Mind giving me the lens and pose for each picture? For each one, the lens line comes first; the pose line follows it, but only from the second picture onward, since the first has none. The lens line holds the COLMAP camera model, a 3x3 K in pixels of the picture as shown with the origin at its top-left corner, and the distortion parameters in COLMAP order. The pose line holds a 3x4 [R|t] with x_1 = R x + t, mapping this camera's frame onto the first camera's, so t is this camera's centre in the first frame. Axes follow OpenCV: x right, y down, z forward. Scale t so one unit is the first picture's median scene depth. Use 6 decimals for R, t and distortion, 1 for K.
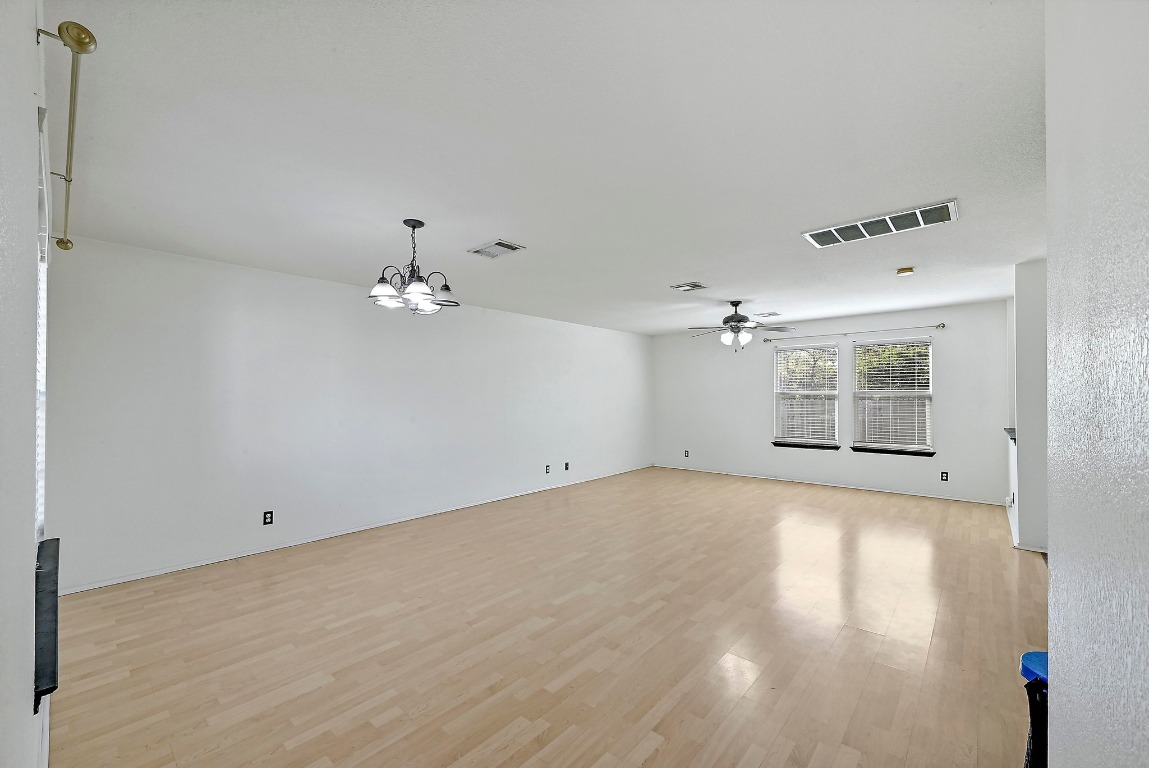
lens RADIAL K [[459.6, 0, 570.8], [0, 459.6, 390.2], [0, 0, 1]] dist [-0.003023, 0.001200]
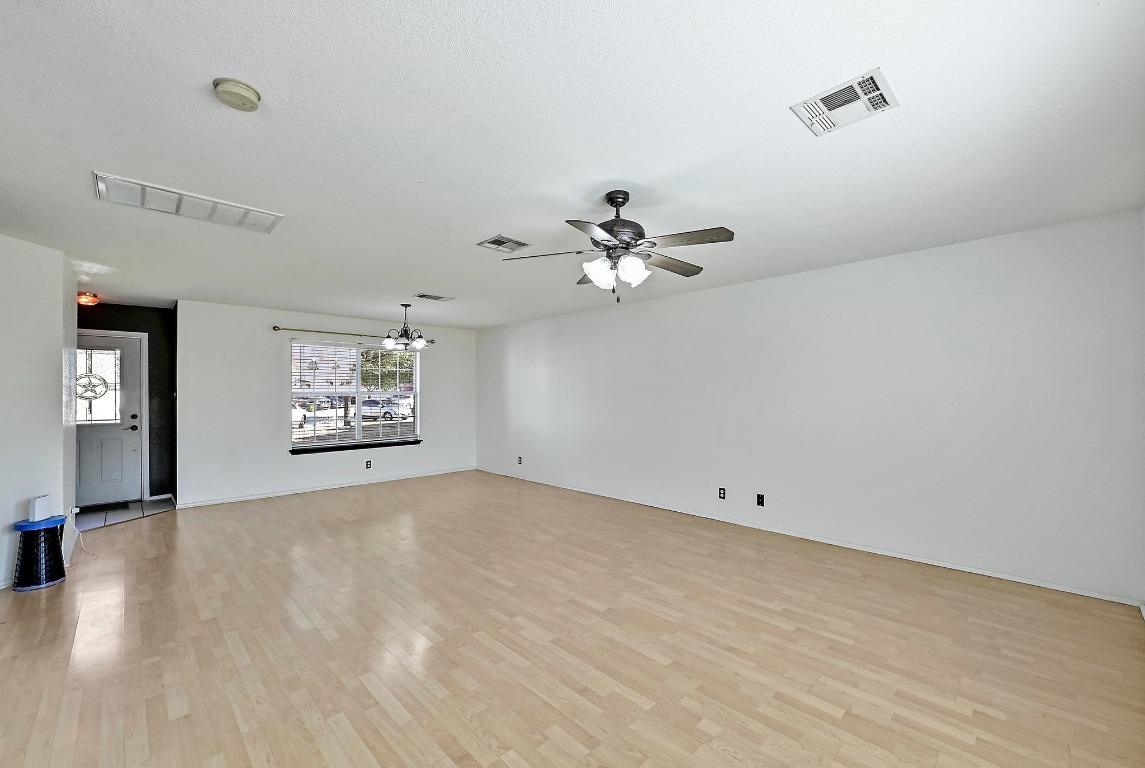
lens RADIAL K [[458.0, 0, 570.3], [0, 458.0, 384.8], [0, 0, 1]] dist [-0.003023, 0.001200]
pose [[-0.060123, -0.018259, -0.998024, 0.941697], [0.009906, 0.999773, -0.018888, 0.019190], [0.998142, -0.011022, -0.059929, 1.118978]]
